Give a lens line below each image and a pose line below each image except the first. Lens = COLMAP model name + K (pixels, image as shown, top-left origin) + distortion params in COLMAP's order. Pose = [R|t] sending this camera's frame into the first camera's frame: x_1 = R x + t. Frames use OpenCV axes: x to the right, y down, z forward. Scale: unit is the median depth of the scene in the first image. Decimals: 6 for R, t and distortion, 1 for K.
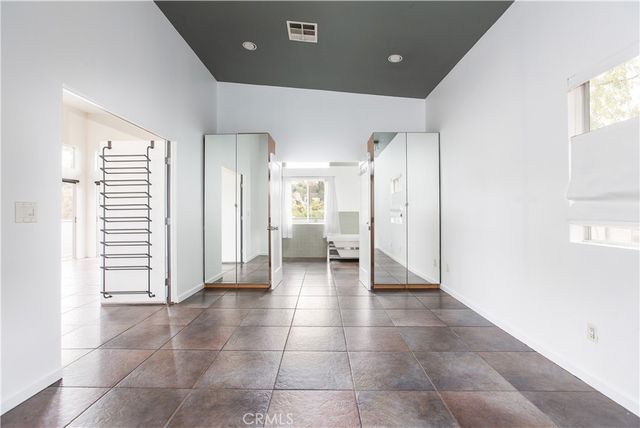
lens RADIAL K [[282.0, 0, 321.9], [0, 282.0, 214.3], [0, 0, 1]] dist [0.000963, 0.000077]
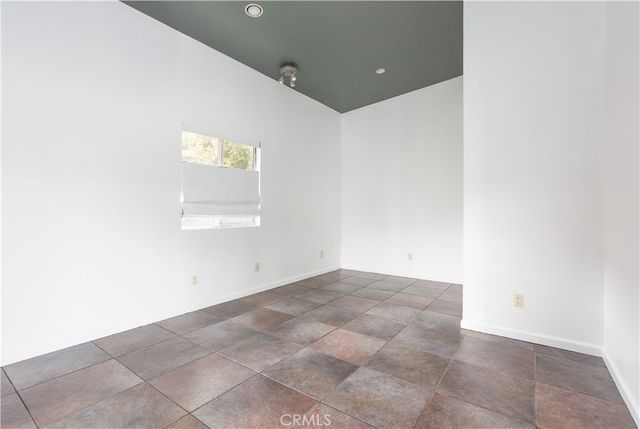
lens RADIAL K [[296.4, 0, 320.0], [0, 296.4, 214.5], [0, 0, 1]] dist [-0.000232, -0.000014]
pose [[-0.815709, -0.007332, 0.578416, -0.690032], [-0.008349, 0.999965, 0.000902, 0.010152], [-0.578402, -0.004093, -0.815742, 1.971603]]
